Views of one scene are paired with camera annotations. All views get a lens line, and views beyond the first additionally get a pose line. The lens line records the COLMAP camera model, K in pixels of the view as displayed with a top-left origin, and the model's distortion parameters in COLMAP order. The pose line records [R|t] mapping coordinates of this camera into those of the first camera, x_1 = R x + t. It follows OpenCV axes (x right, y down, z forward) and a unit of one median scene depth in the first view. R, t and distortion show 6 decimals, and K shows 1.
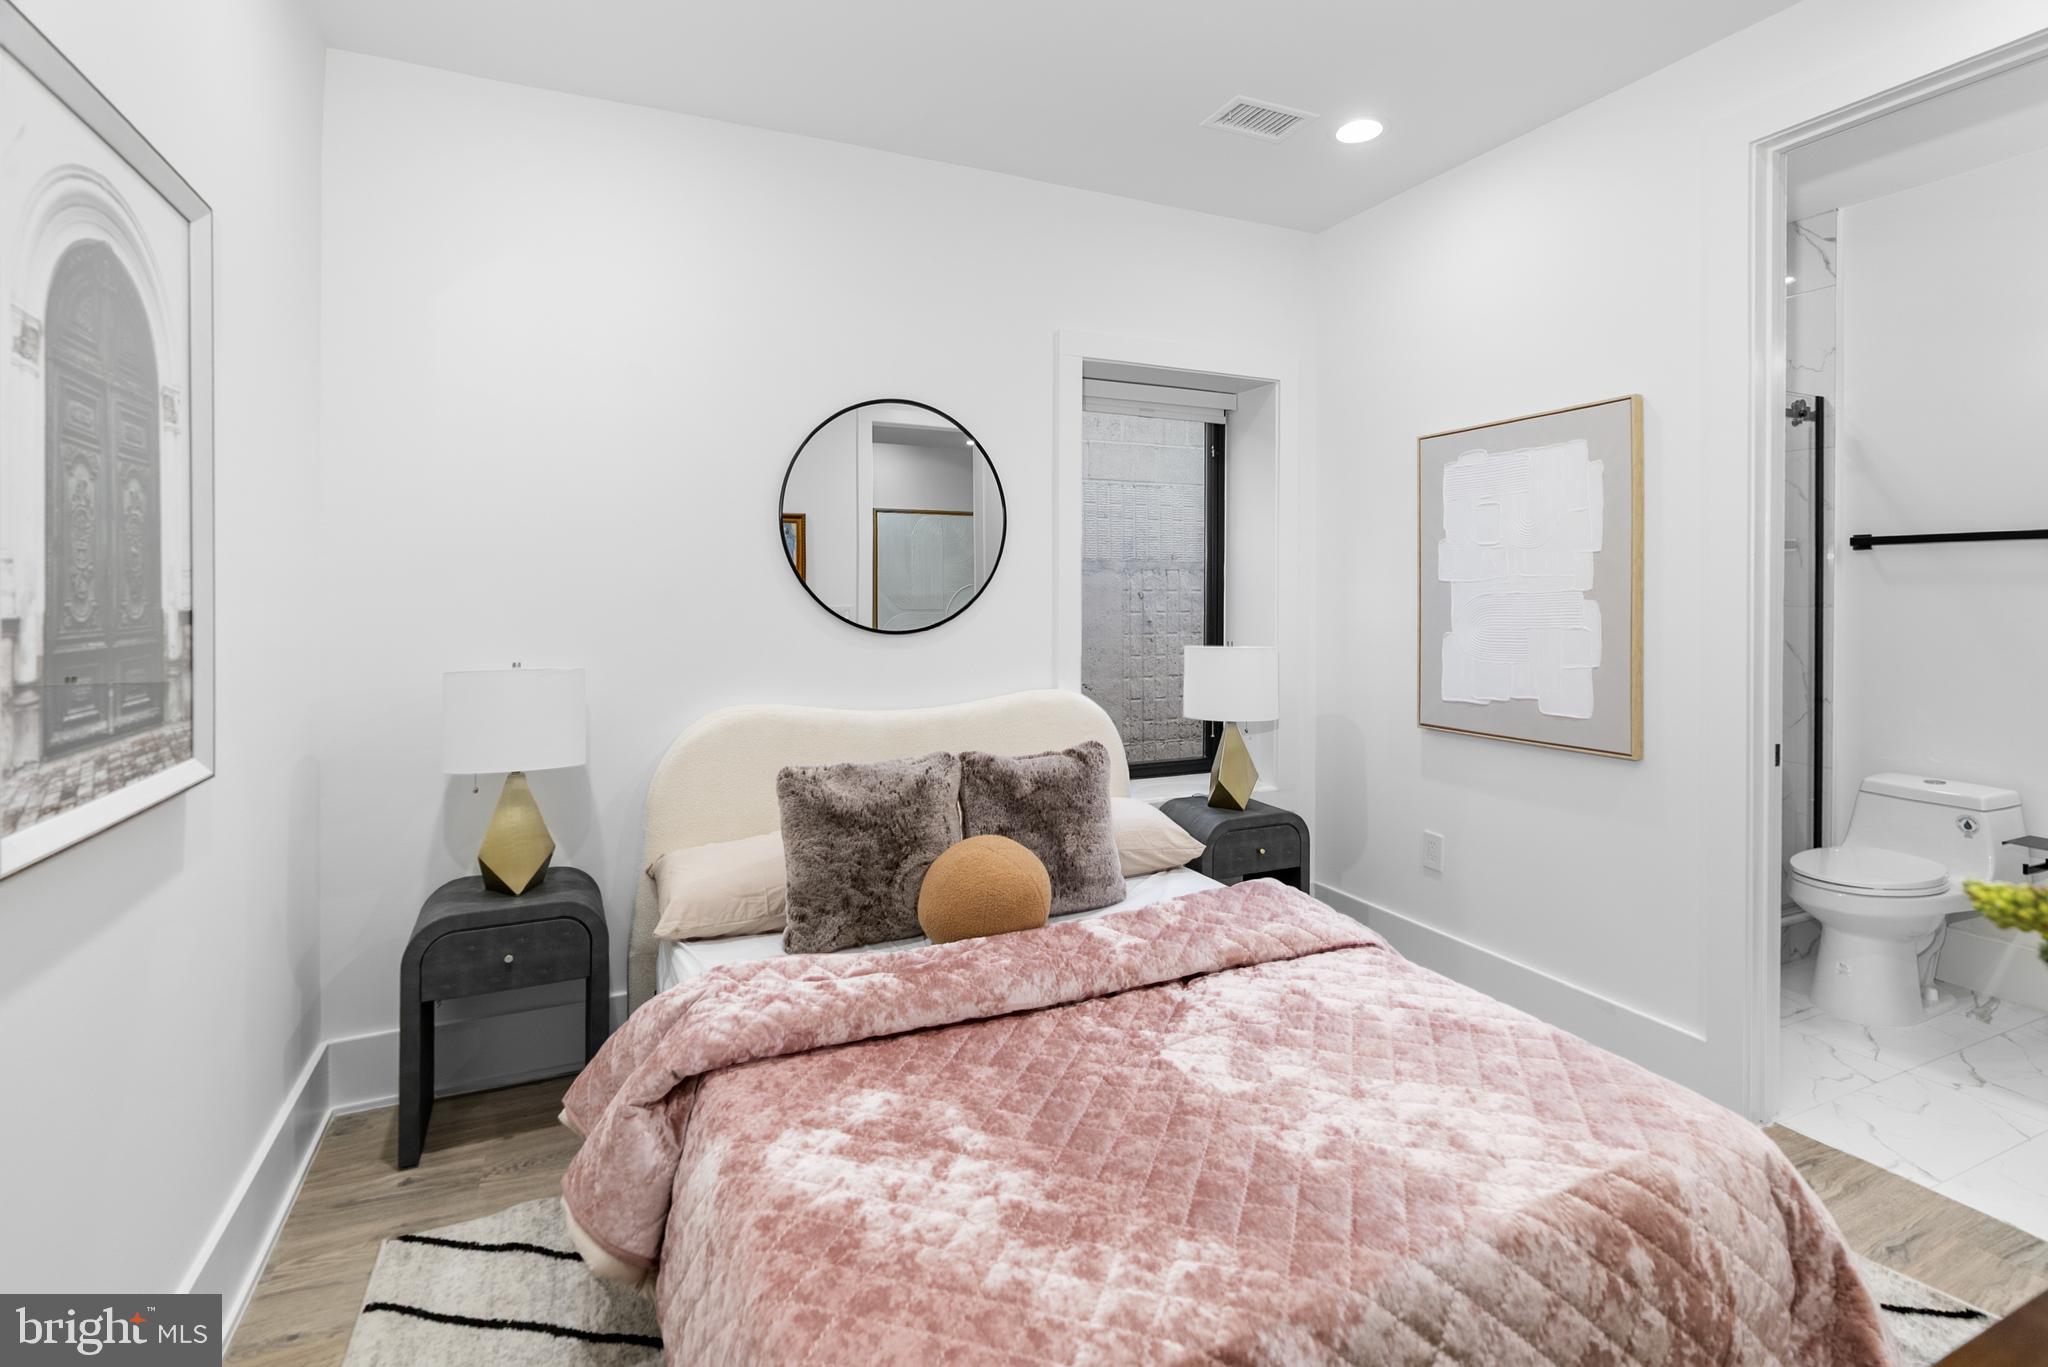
lens RADIAL K [[963.5, 0, 1048.5], [0, 963.5, 590.8], [0, 0, 1]] dist [-0.012943, 0.003413]
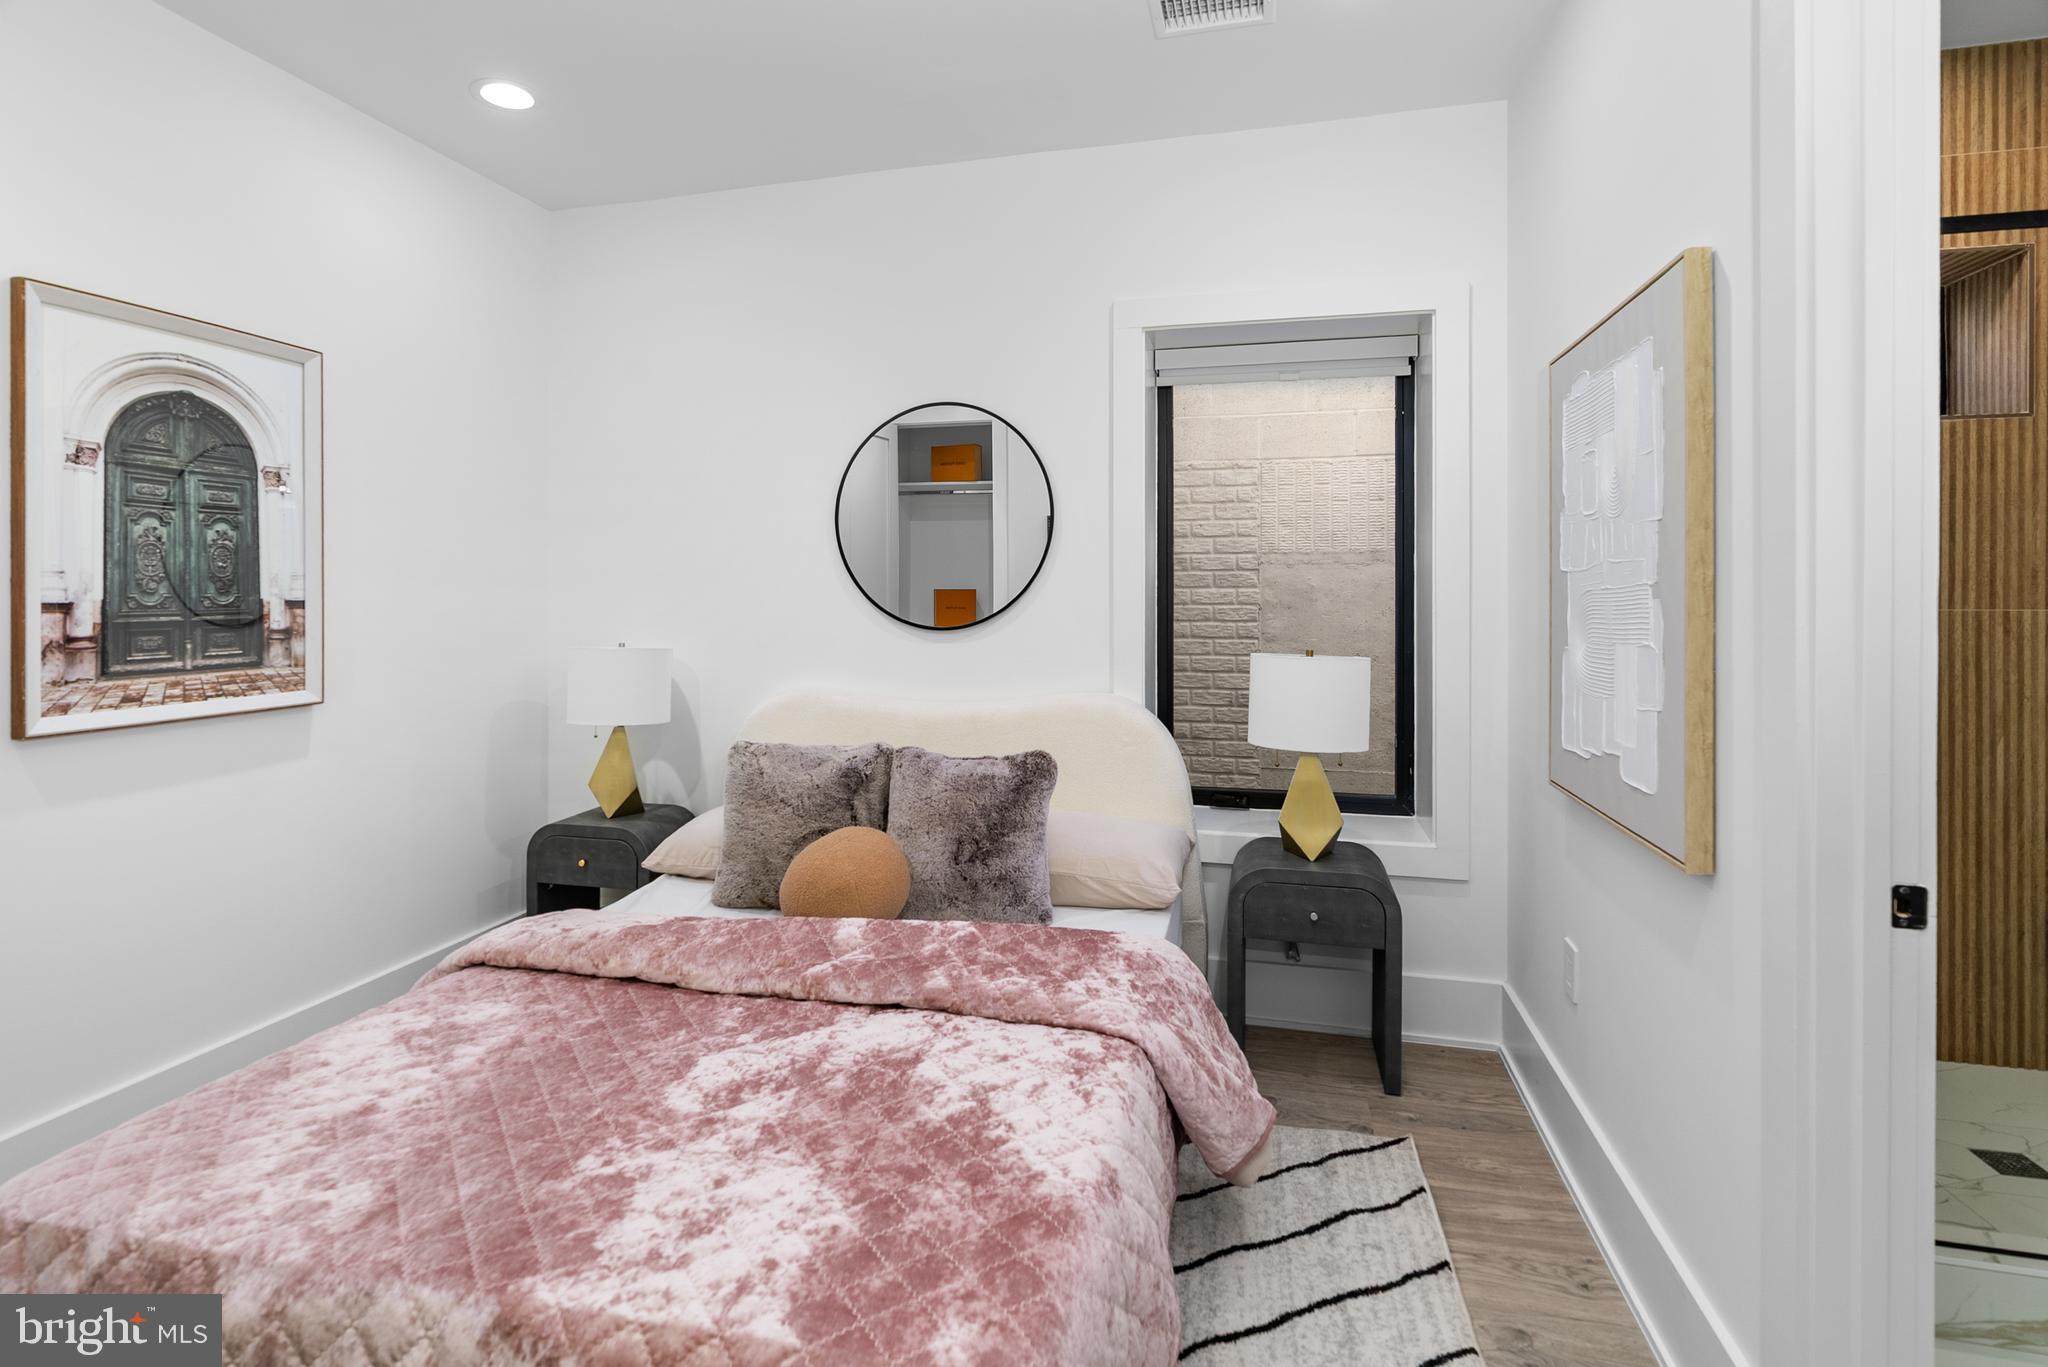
lens RADIAL K [[963.5, 0, 1024.7], [0, 963.5, 593.8], [0, 0, 1]] dist [-0.012943, 0.003413]
pose [[0.782478, 0.001575, -0.622676, 0.915283], [0.001177, 0.999991, 0.004009, 0.003600], [0.622677, -0.003870, 0.782469, 0.403246]]
